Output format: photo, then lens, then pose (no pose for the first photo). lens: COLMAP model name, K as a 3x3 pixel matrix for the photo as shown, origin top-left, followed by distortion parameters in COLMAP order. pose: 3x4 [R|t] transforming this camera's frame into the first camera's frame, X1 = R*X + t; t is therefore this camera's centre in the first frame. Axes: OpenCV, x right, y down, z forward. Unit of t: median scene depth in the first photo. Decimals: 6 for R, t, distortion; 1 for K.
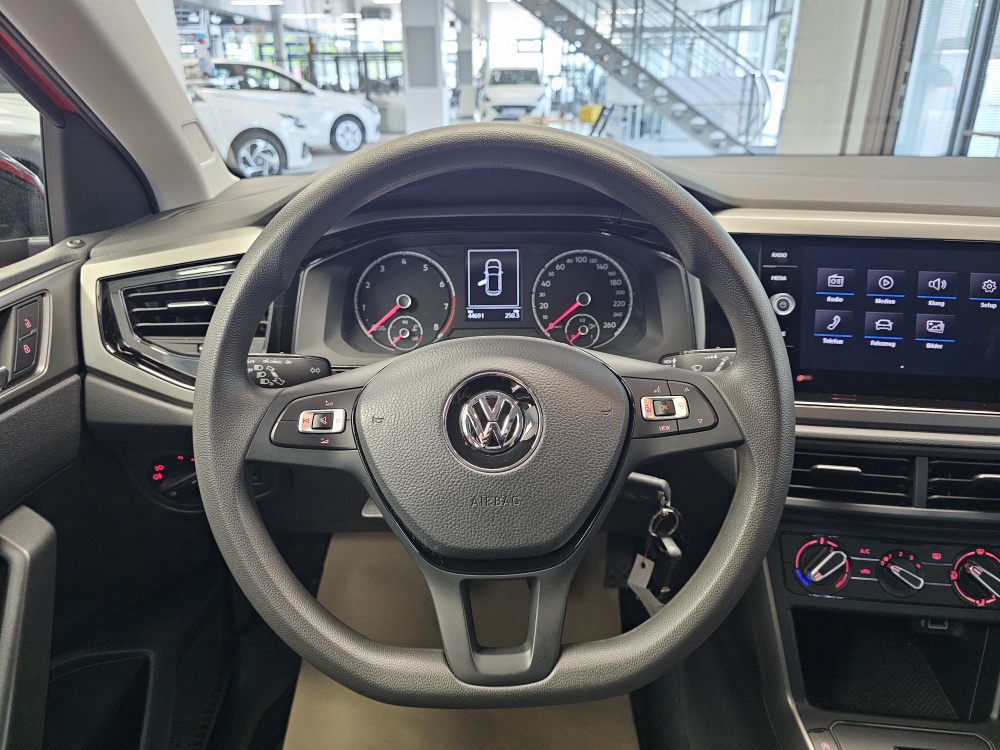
lens RADIAL K [[693.2, 0, 497.0], [0, 693.2, 373.8], [0, 0, 1]] dist [0.030557, -0.027247]
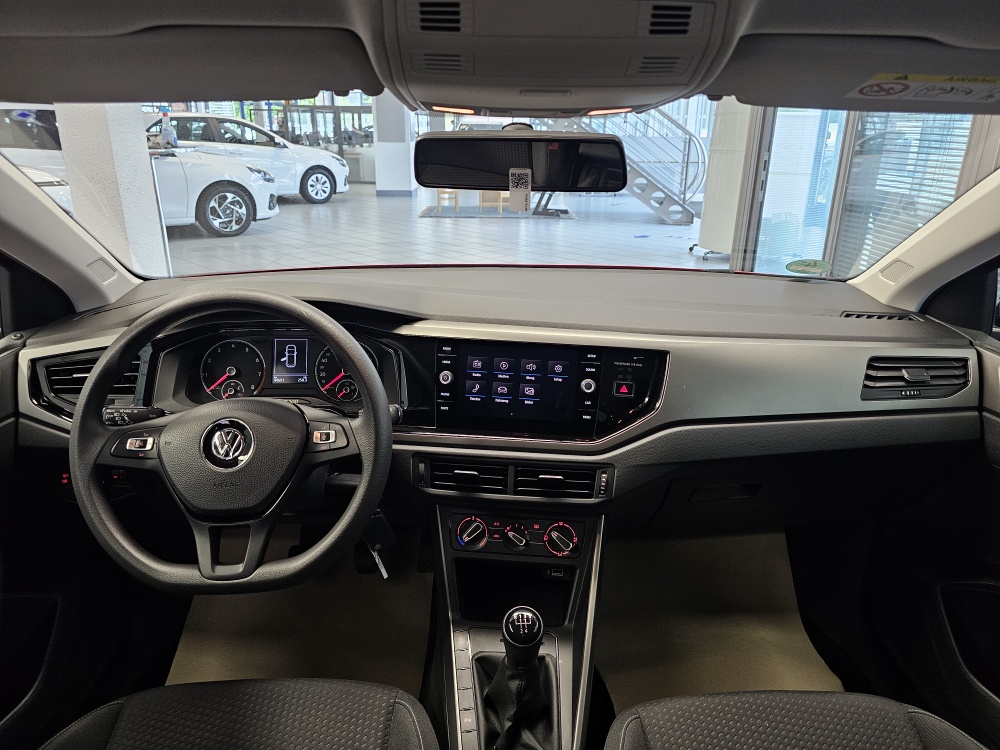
lens RADIAL K [[676.3, 0, 500.6], [0, 676.3, 374.5], [0, 0, 1]] dist [0.046975, -0.046766]
pose [[0.999089, 0.006944, 0.042097, 0.435836], [-0.004675, 0.998544, -0.053740, -0.016794], [-0.042409, 0.053495, 0.997667, -0.607699]]
